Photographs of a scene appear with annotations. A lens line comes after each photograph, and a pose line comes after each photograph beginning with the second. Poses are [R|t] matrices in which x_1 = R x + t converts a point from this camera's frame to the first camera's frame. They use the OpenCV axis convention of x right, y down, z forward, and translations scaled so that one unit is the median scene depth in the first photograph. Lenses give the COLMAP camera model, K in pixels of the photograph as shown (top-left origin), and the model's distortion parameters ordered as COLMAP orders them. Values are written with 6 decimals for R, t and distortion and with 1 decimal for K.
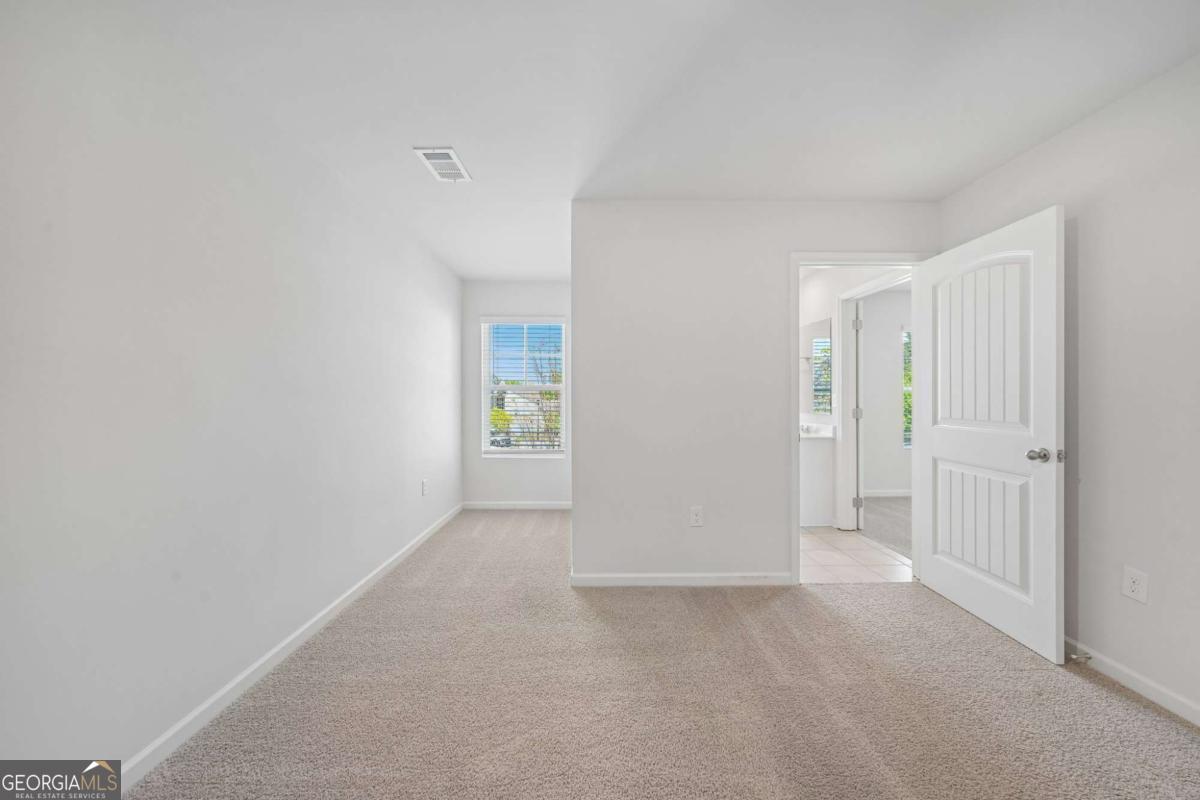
lens RADIAL K [[409.5, 0, 600.0], [0, 409.5, 400.0], [0, 0, 1]] dist [-0.000069, 0.000027]
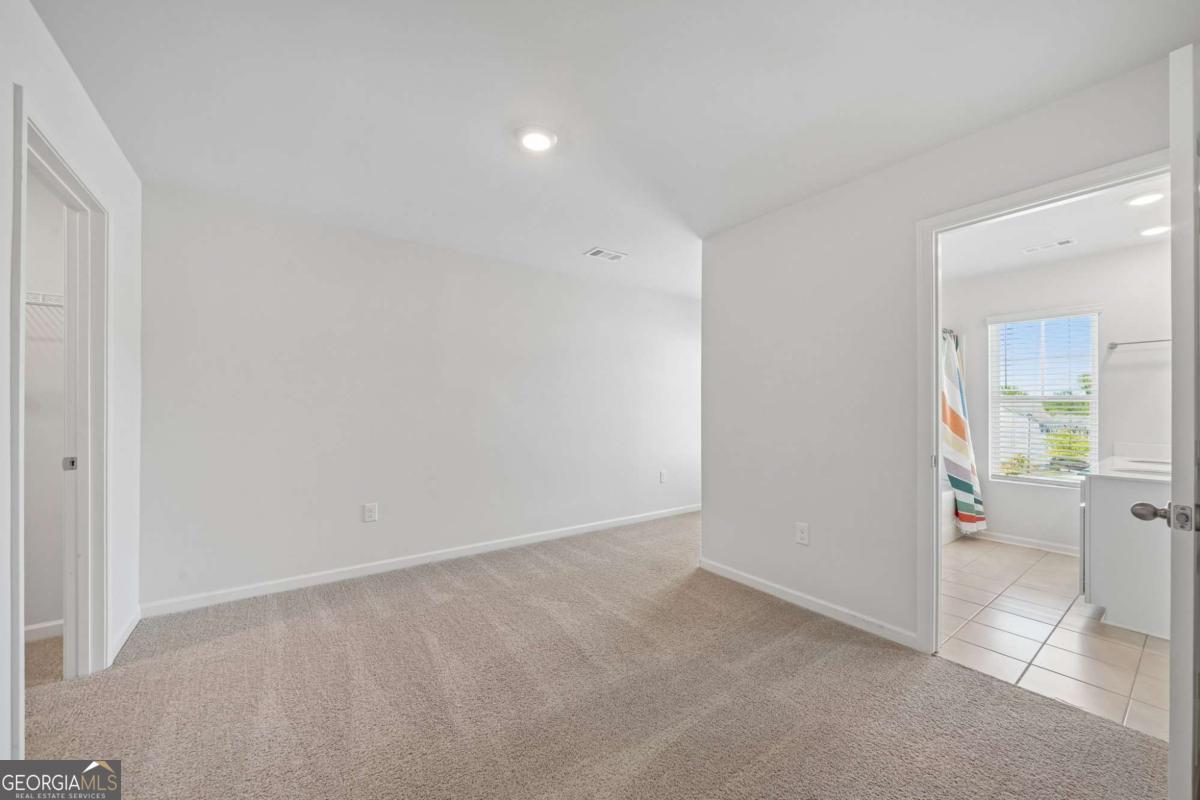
lens RADIAL K [[447.9, 0, 600.7], [0, 447.9, 406.2], [0, 0, 1]] dist [-0.002099, -0.000078]
pose [[0.577899, 0.000641, -0.816108, 0.839686], [-0.008508, 0.999950, -0.005239, 0.001018], [0.816064, 0.009971, 0.577876, 0.022696]]
